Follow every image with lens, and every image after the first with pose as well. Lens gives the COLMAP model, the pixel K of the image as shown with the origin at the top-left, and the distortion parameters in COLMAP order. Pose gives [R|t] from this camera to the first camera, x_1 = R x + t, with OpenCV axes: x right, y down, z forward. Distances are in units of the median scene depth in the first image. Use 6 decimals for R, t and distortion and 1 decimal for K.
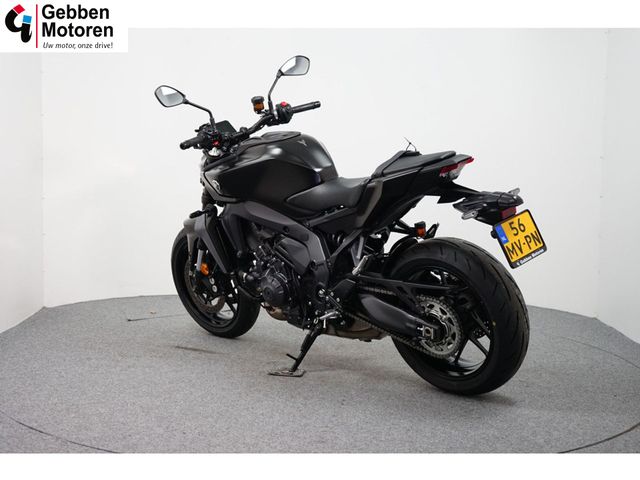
lens RADIAL K [[969.6, 0, 320.0], [0, 969.6, 240.0], [0, 0, 1]] dist [-0.009382, 0.010011]
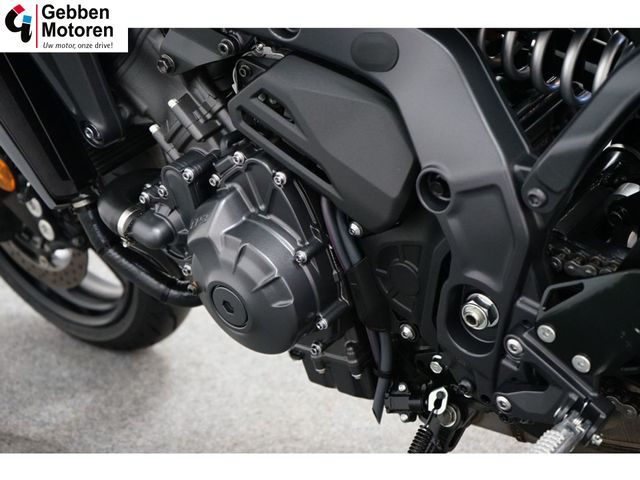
lens RADIAL K [[1013.4, 0, 320.0], [0, 1013.4, 240.0], [0, 0, 1]] dist [0.003466, 0.006129]
pose [[0.995877, -0.082118, 0.038547, -0.039822], [0.071500, 0.972062, 0.223569, -0.013604], [-0.055829, -0.219891, 0.973926, 0.776024]]
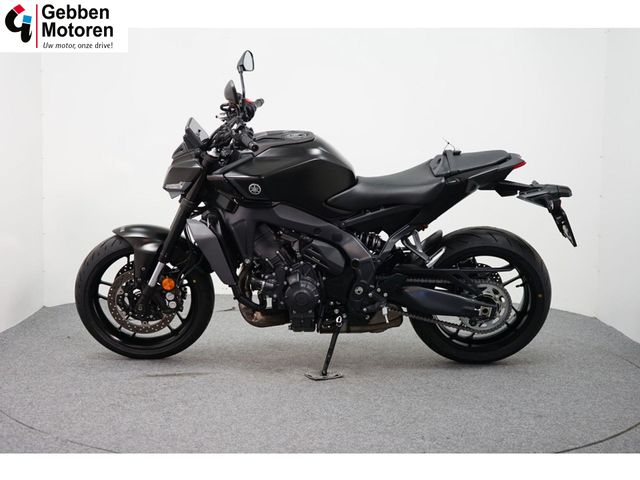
lens RADIAL K [[969.6, 0, 320.0], [0, 969.6, 240.0], [0, 0, 1]] dist [-0.009382, 0.010011]
pose [[0.697295, -0.078429, 0.712481, -0.735955], [0.068199, 0.996746, 0.042974, -0.044177], [-0.713532, 0.018625, 0.700375, 0.312932]]
